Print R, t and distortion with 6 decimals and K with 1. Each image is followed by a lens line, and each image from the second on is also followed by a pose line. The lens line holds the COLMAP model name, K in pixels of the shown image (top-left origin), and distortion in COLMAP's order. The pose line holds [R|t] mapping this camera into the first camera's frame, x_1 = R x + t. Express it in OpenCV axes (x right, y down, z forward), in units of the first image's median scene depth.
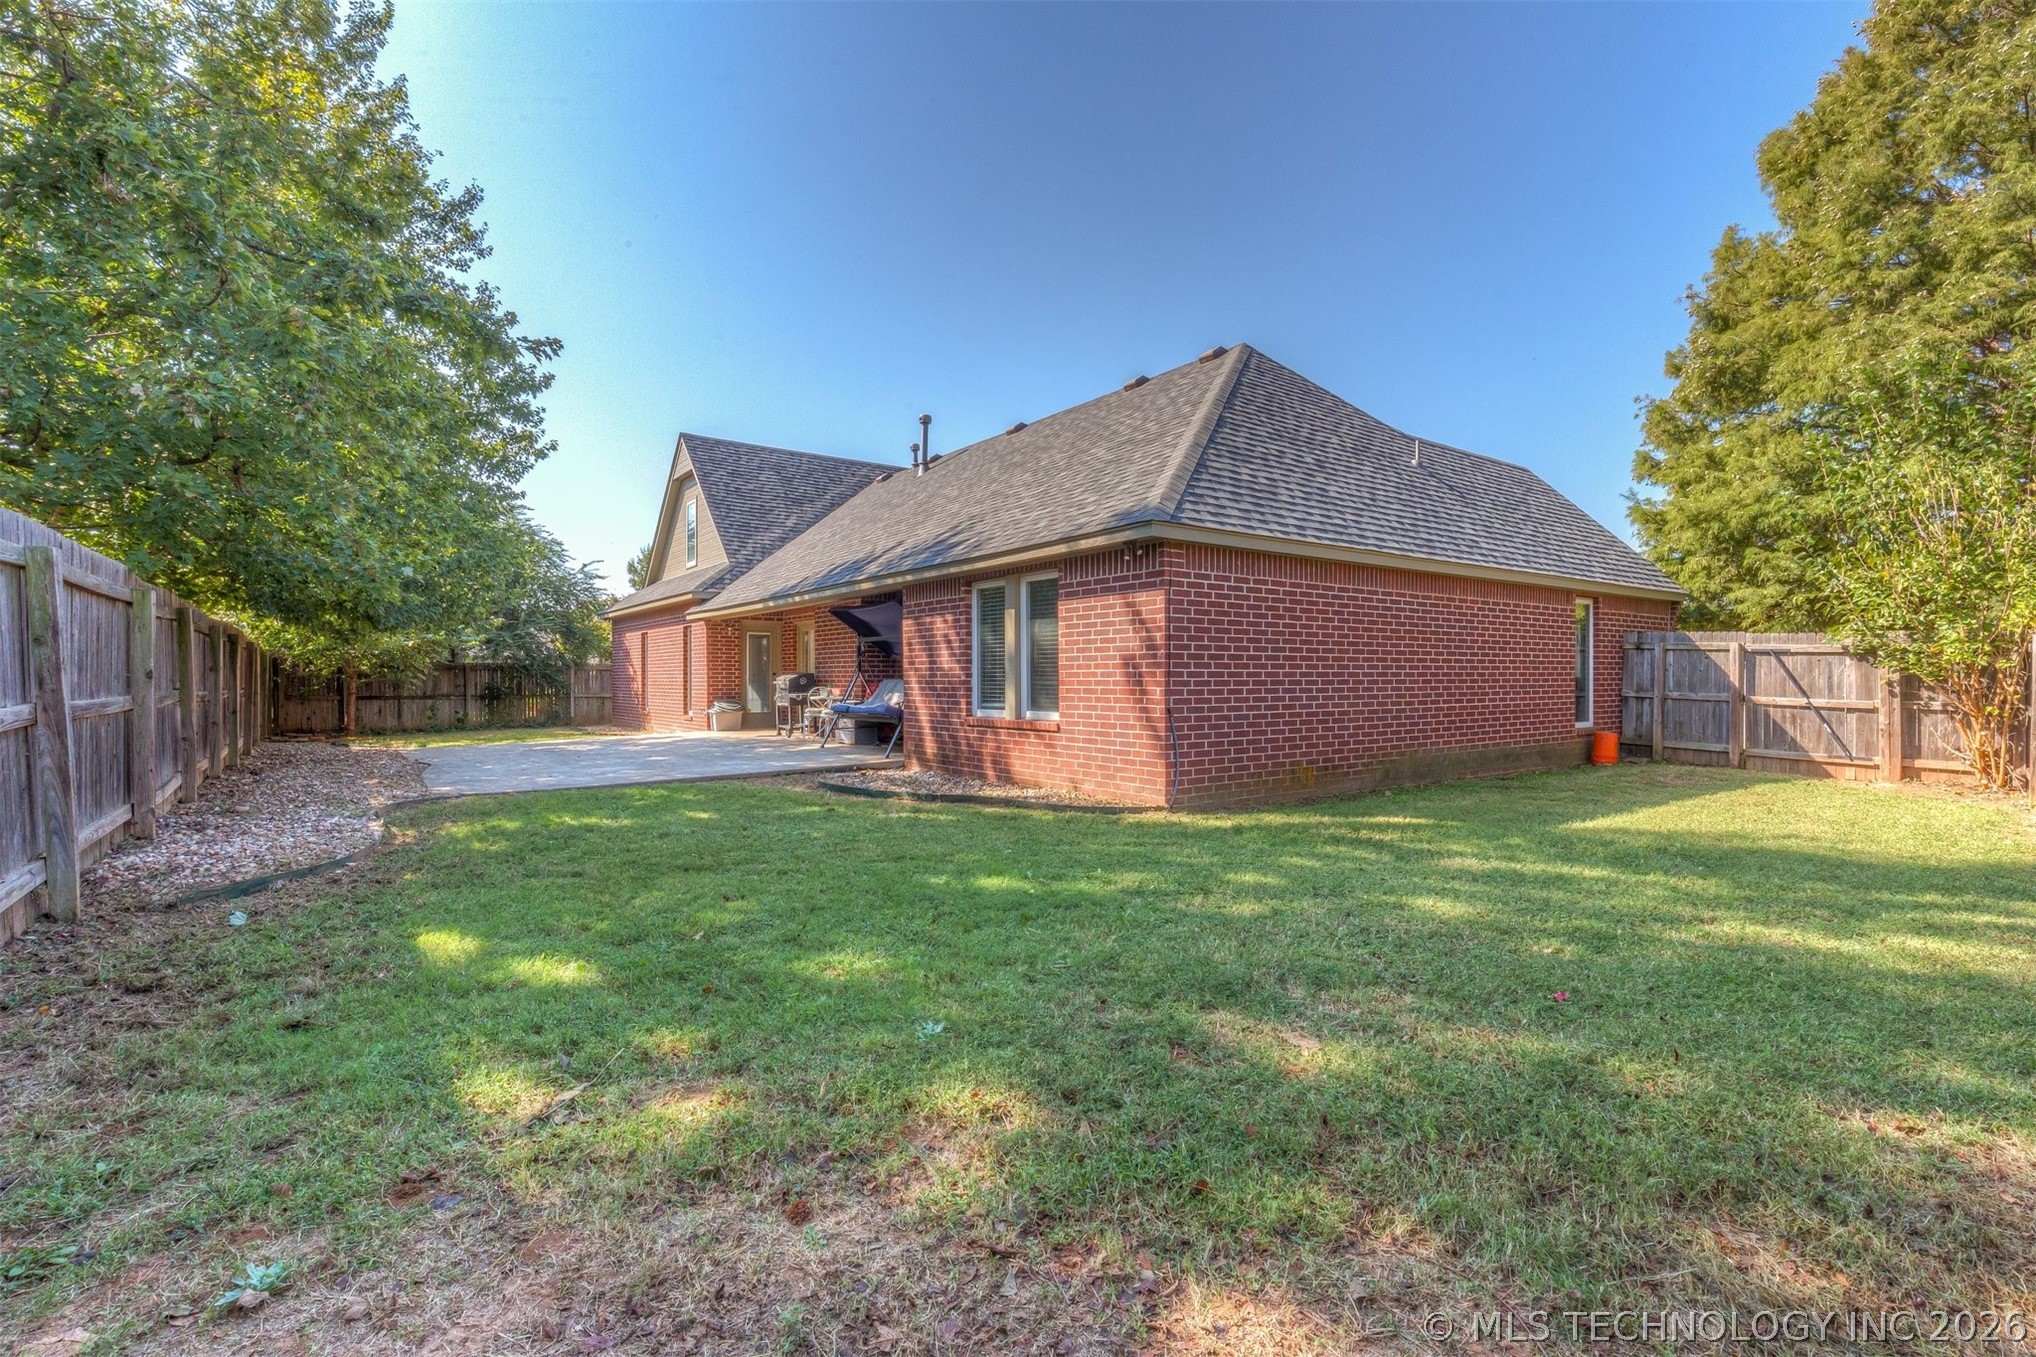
lens RADIAL K [[931.1, 0, 1021.6], [0, 931.1, 678.8], [0, 0, 1]] dist [0.004641, -0.002242]
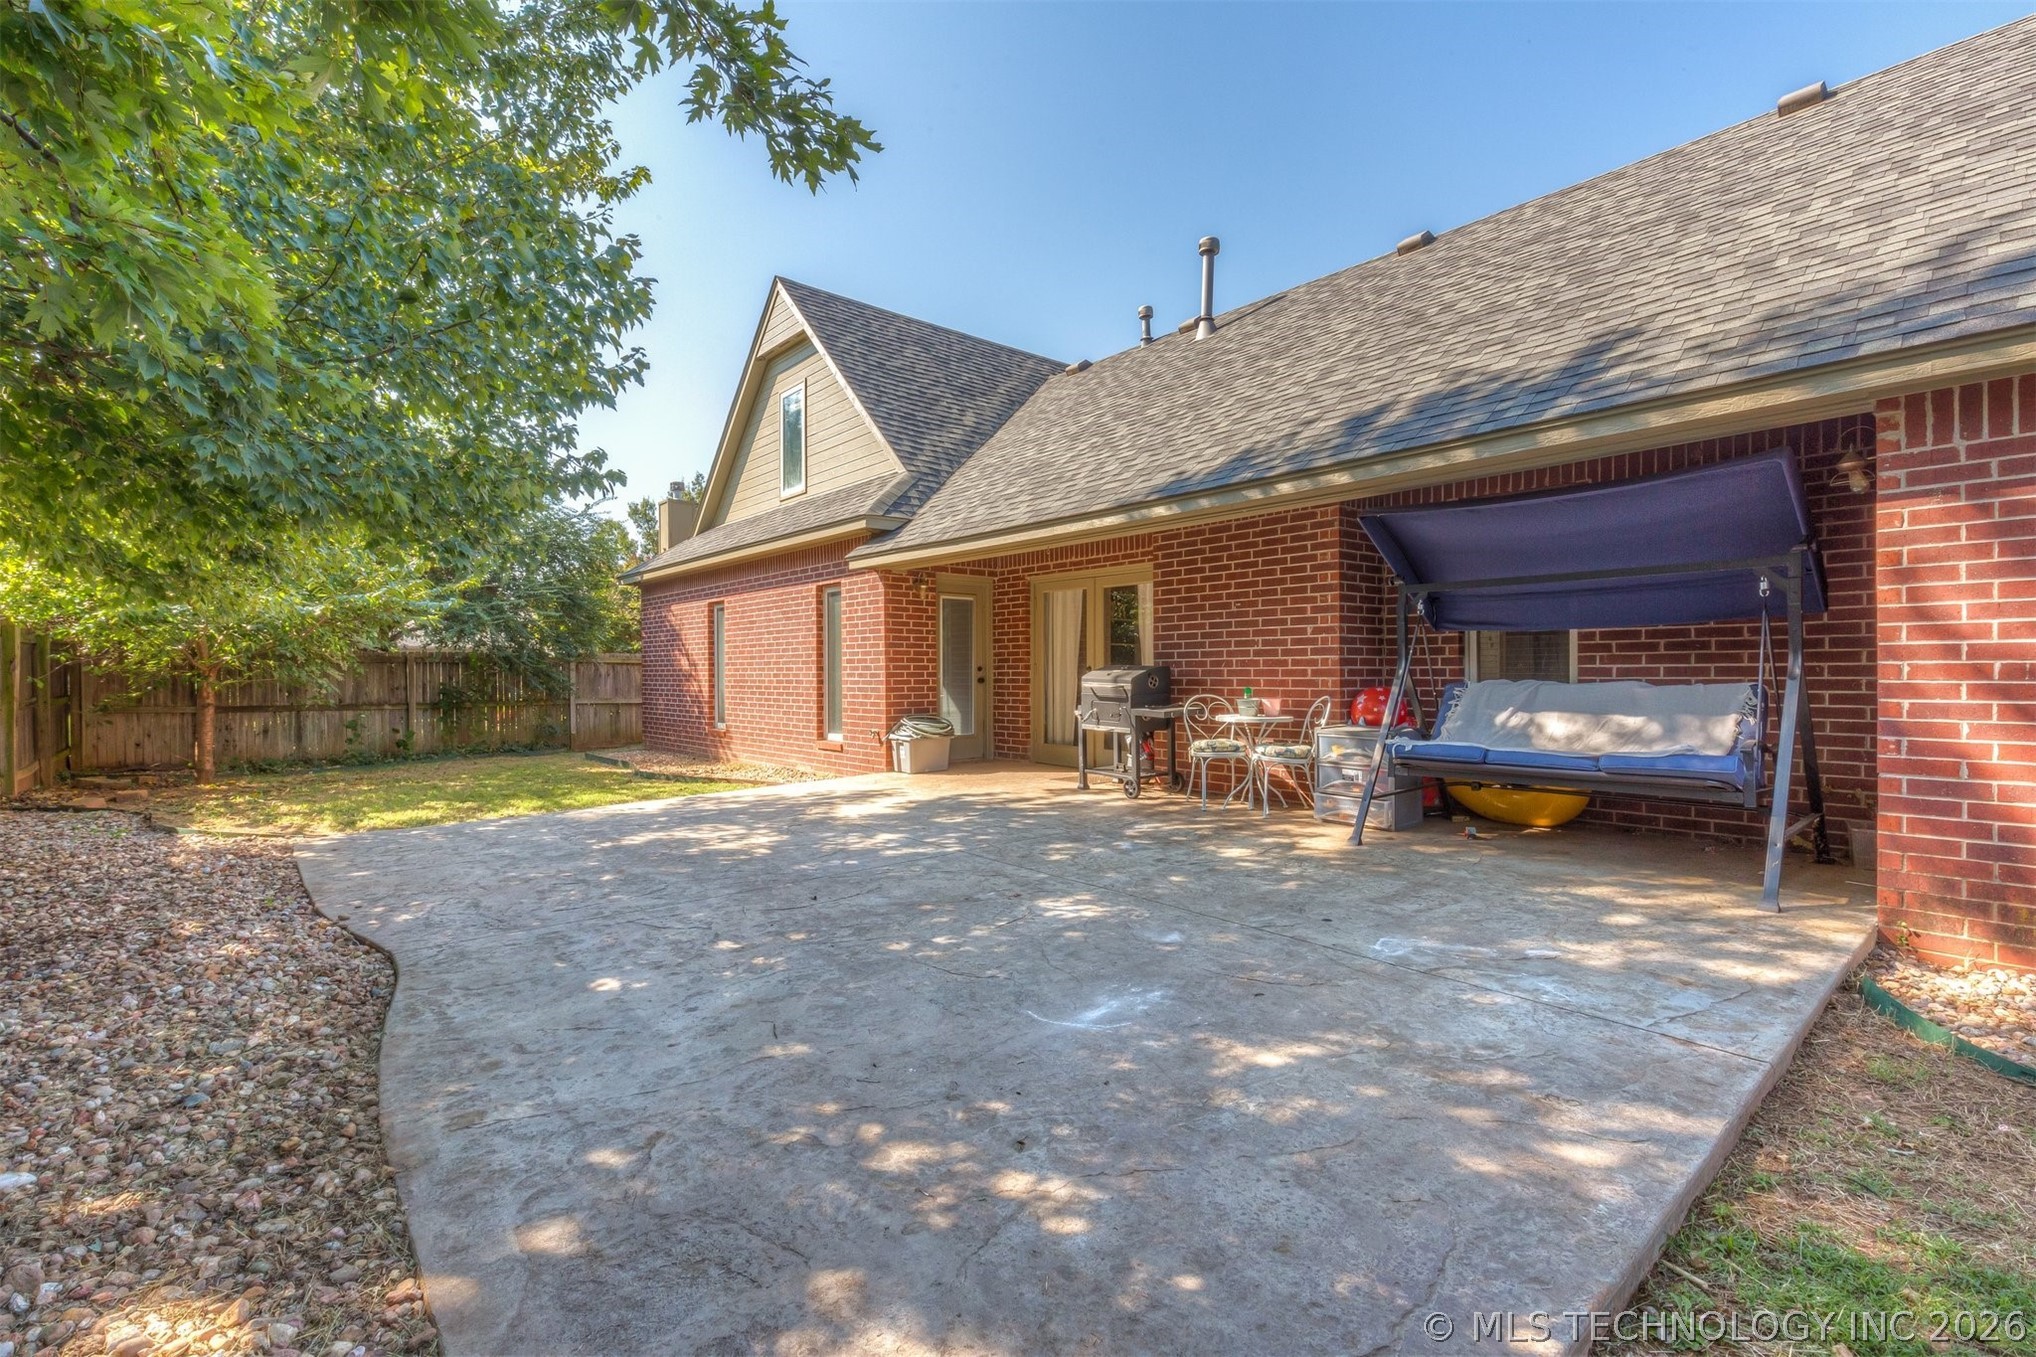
lens RADIAL K [[931.1, 0, 1019.8], [0, 931.1, 675.9], [0, 0, 1]] dist [0.004641, -0.002242]
pose [[0.997771, -0.002311, 0.066697, -0.258510], [0.002157, 0.999995, 0.002377, -0.001742], [-0.066702, -0.002228, 0.997770, 0.392408]]
